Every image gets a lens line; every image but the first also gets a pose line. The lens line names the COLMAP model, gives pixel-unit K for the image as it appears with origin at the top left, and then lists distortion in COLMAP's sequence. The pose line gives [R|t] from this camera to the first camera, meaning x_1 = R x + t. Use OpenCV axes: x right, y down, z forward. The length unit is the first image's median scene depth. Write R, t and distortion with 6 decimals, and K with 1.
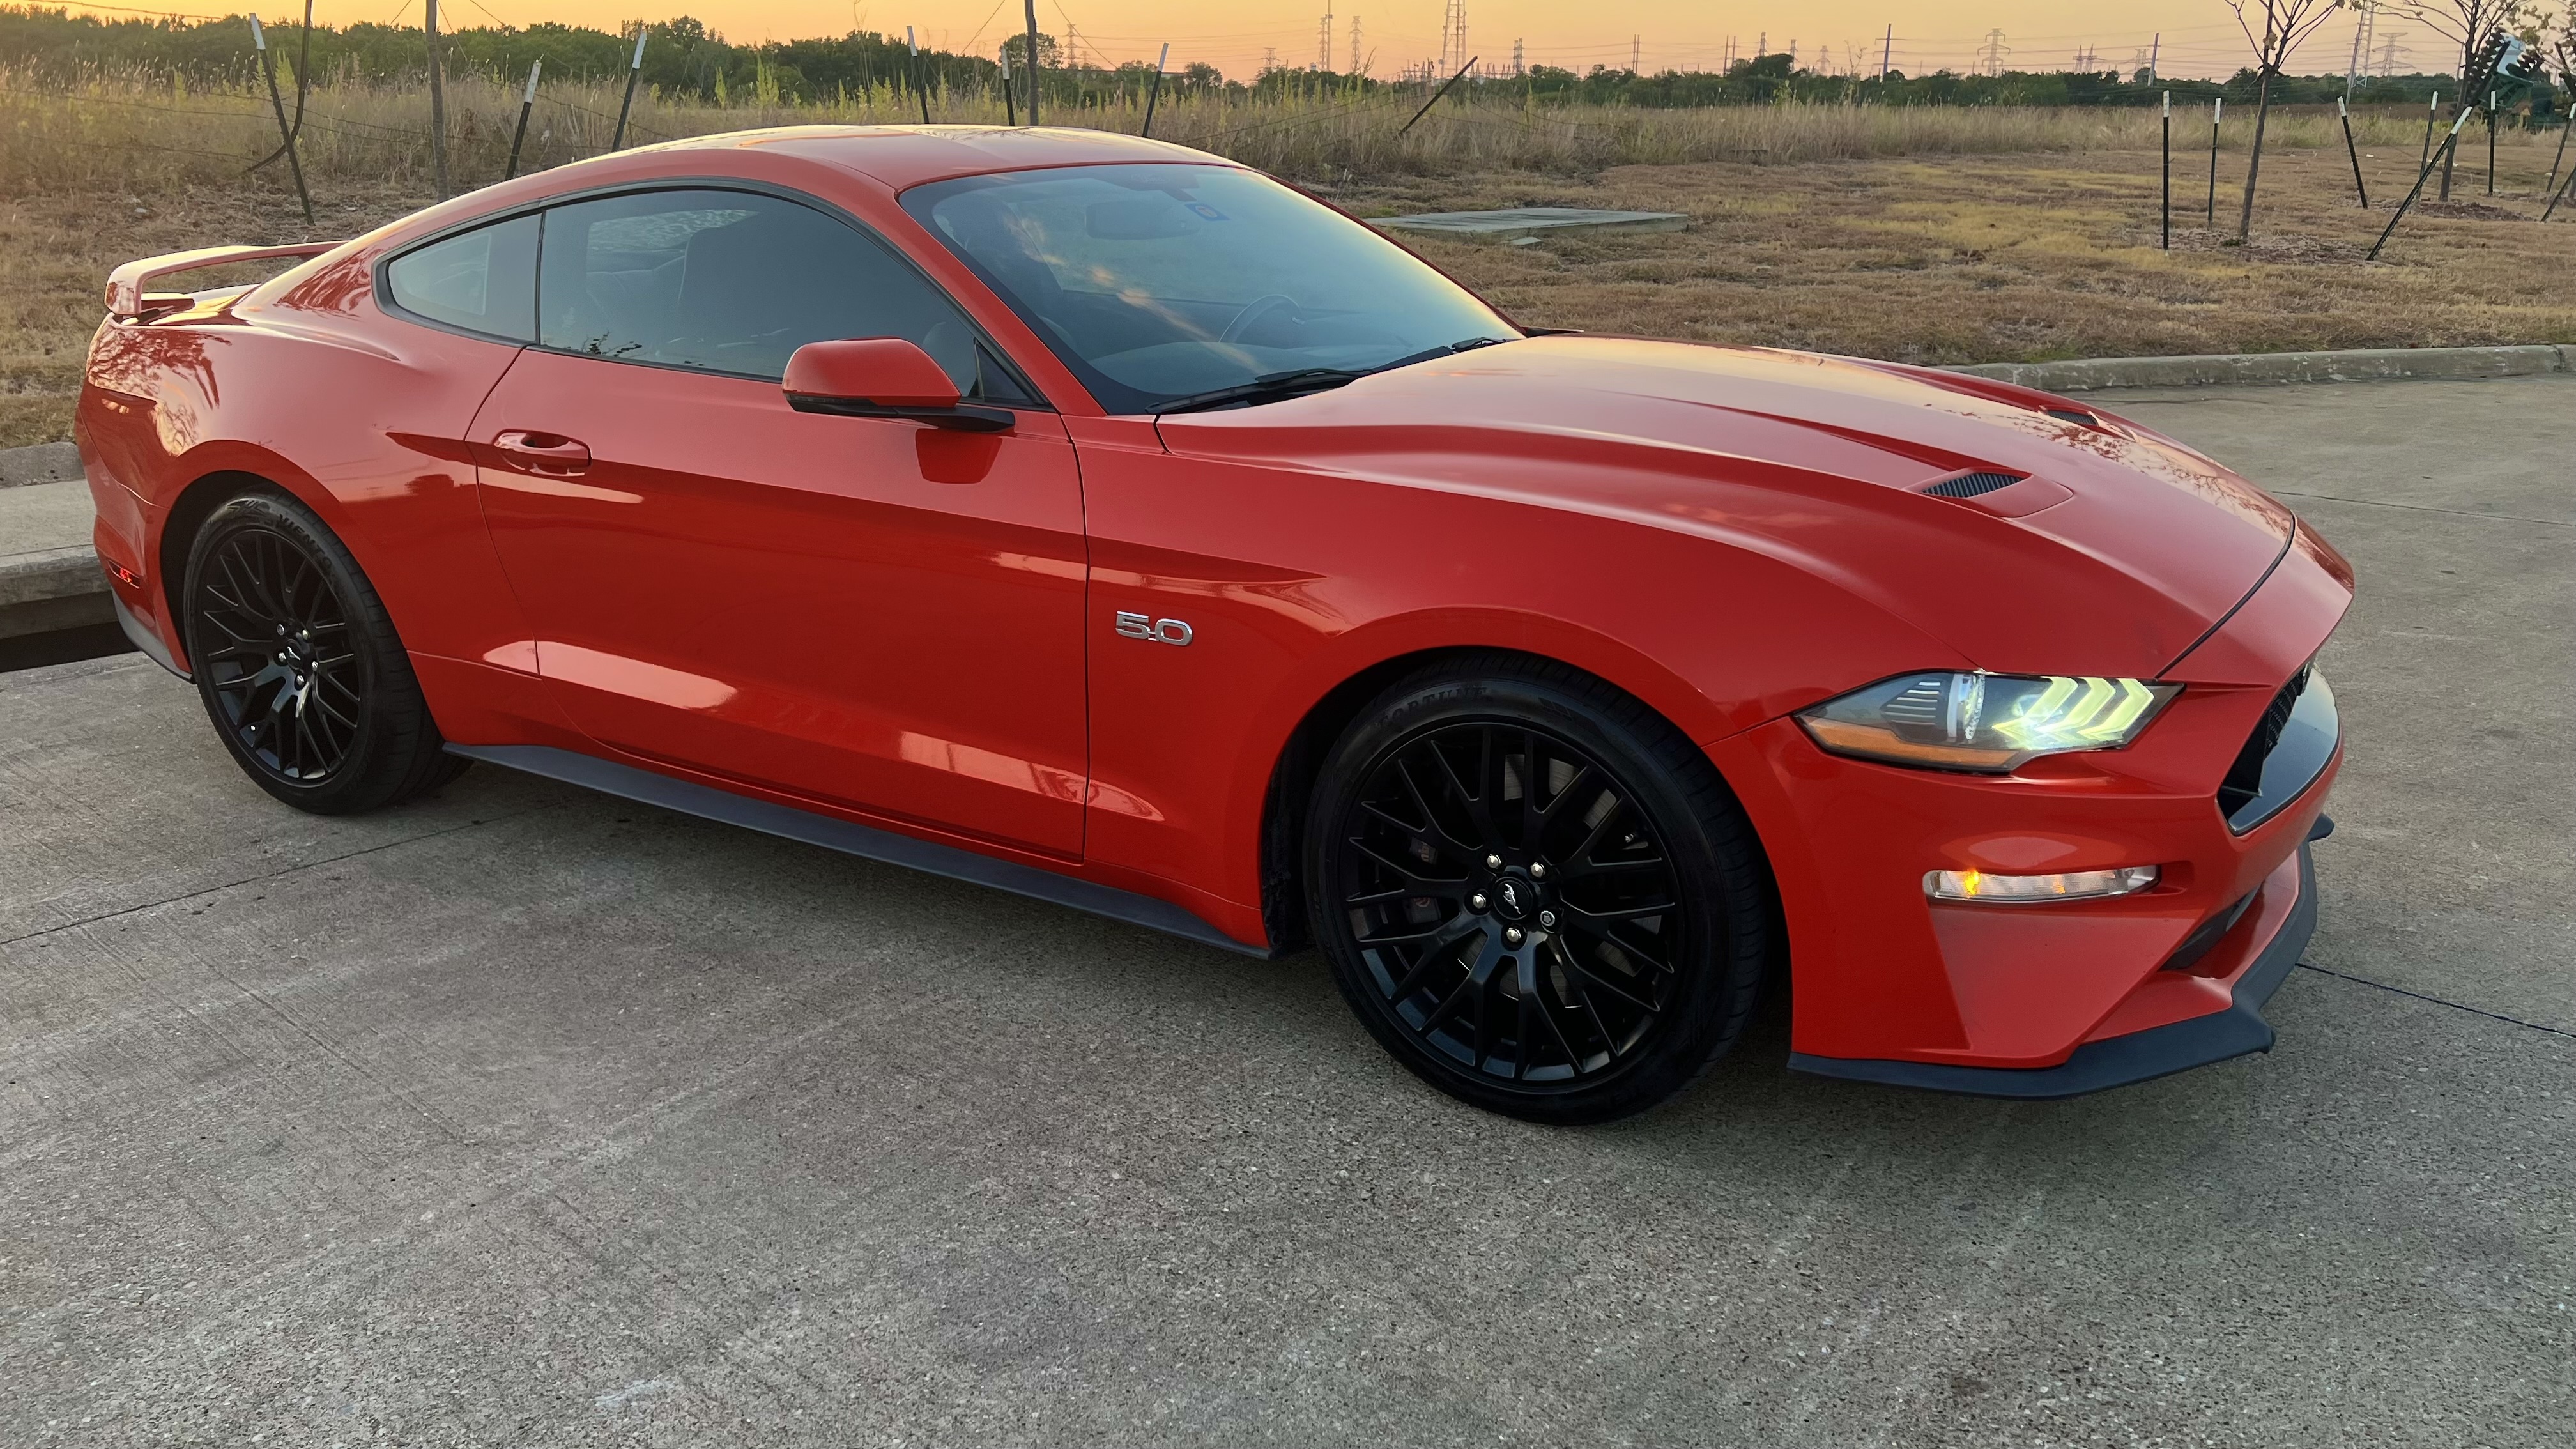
lens RADIAL K [[1937.8, 0, 1301.0], [0, 1937.8, 716.3], [0, 0, 1]] dist [0.042327, -0.043467]
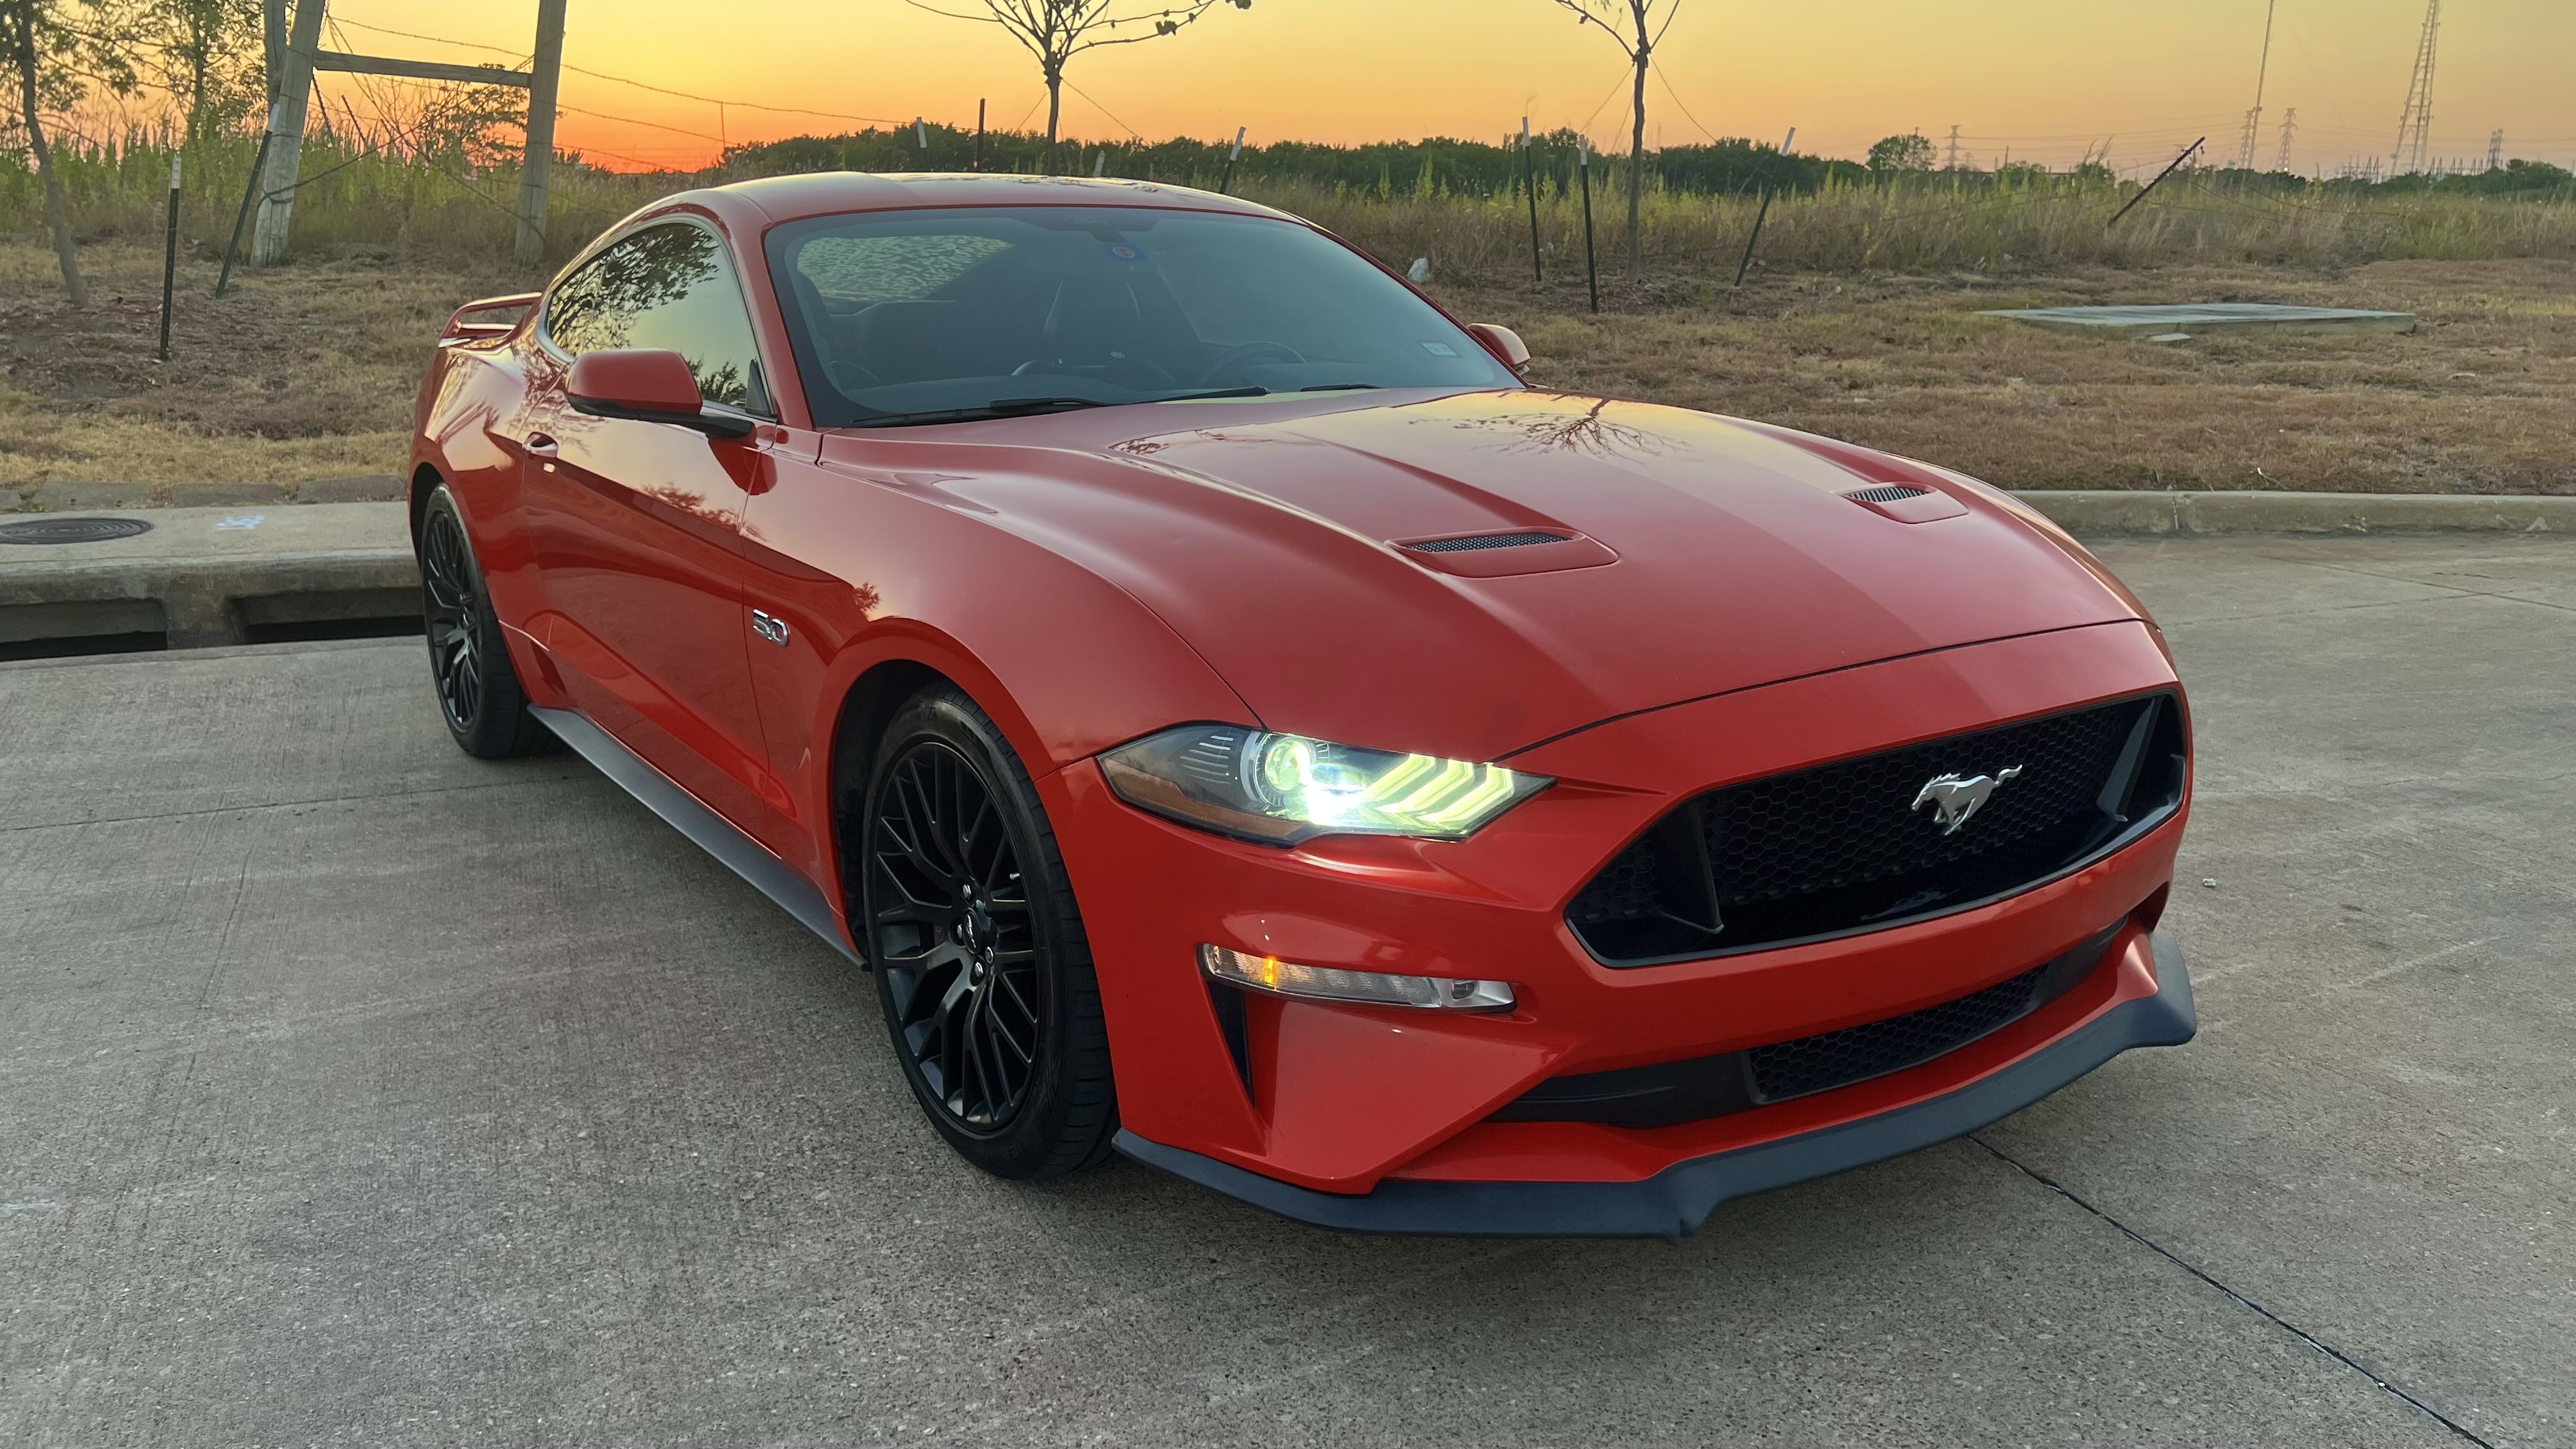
lens RADIAL K [[1938.8, 0, 1283.0], [0, 1938.8, 734.0], [0, 0, 1]] dist [0.067369, -0.081605]
pose [[0.908596, 0.106217, -0.403944, 0.427437], [-0.123190, 0.992251, -0.016180, -0.004337], [0.399095, 0.064462, 0.914641, 0.113537]]
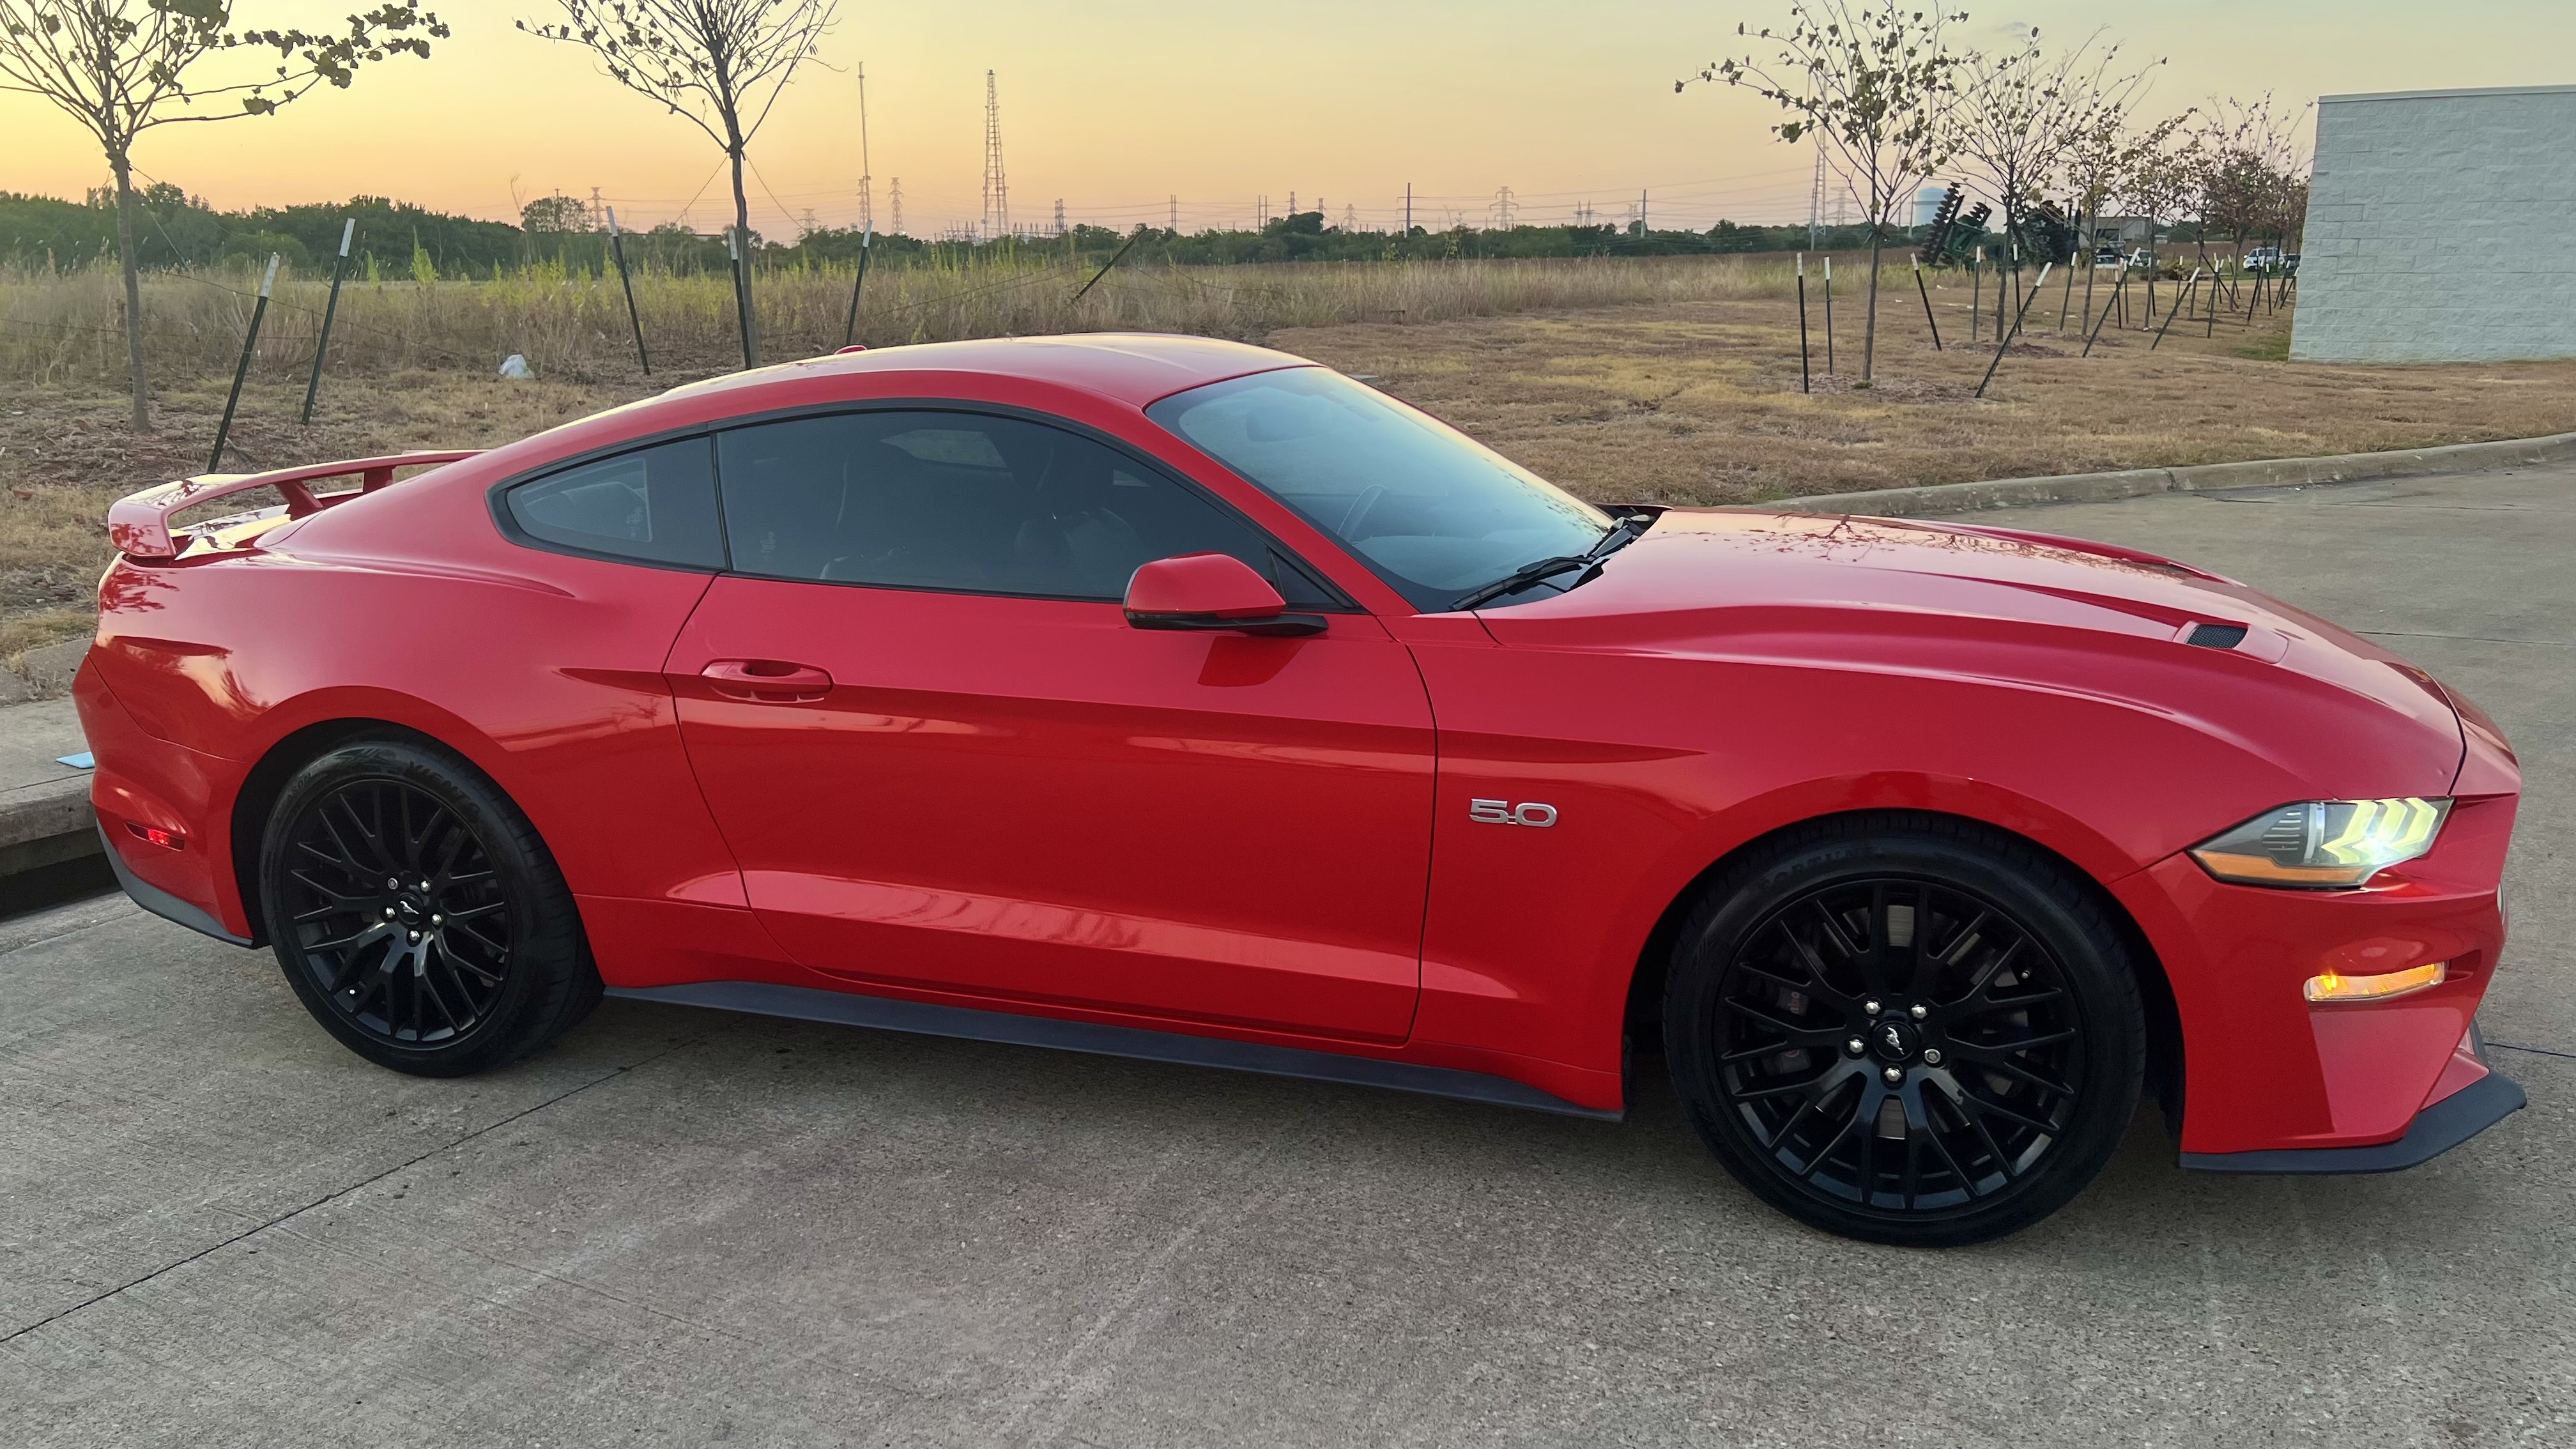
lens RADIAL K [[1938.8, 0, 1283.0], [0, 1938.8, 734.0], [0, 0, 1]] dist [0.067369, -0.081605]
pose [[0.976466, -0.066715, 0.205092, -0.294131], [0.080268, 0.995056, -0.058482, -0.026465], [-0.200177, 0.073568, 0.976994, -0.006581]]
